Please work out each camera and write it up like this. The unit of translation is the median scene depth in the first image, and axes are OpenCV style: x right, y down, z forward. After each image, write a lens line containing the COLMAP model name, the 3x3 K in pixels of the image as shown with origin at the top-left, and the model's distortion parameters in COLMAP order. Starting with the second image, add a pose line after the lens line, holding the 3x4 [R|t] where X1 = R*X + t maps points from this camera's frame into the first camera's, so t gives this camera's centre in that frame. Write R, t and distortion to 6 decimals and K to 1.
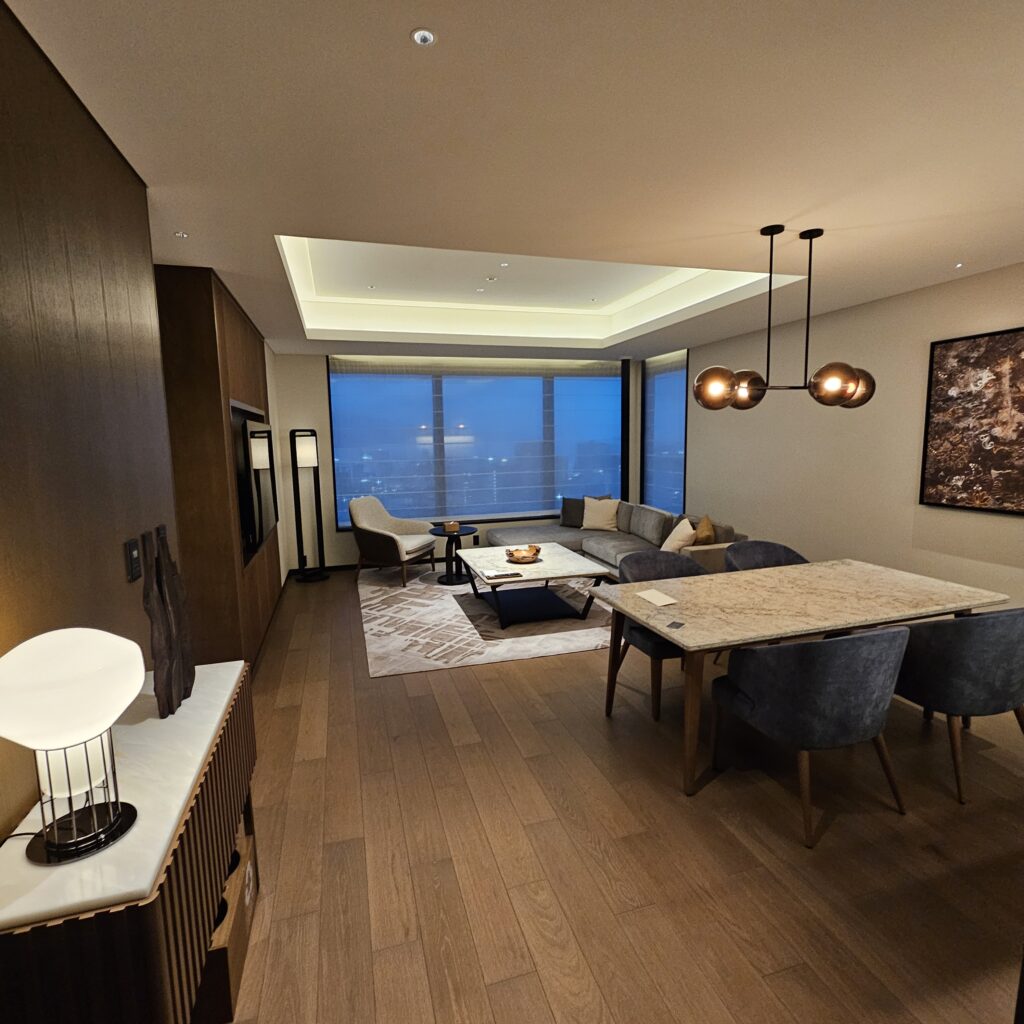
lens RADIAL K [[566.2, 0, 513.6], [0, 566.2, 506.2], [0, 0, 1]] dist [-0.000175, -0.001269]
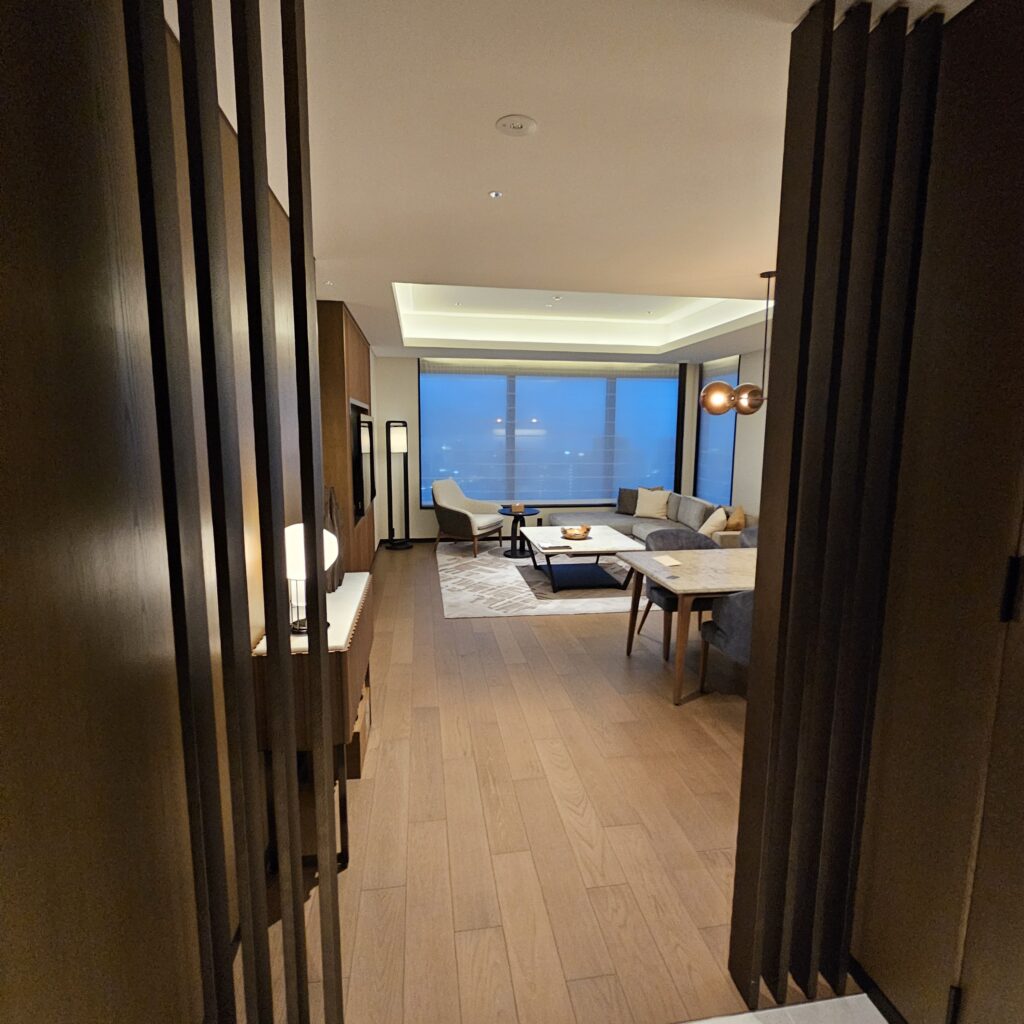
lens RADIAL K [[566.2, 0, 514.2], [0, 566.2, 508.3], [0, 0, 1]] dist [-0.000175, -0.001269]
pose [[0.990693, 0.043505, -0.128978, 0.038051], [-0.041535, 0.998976, 0.017926, 0.018553], [0.129626, -0.012402, 0.991485, -0.168510]]
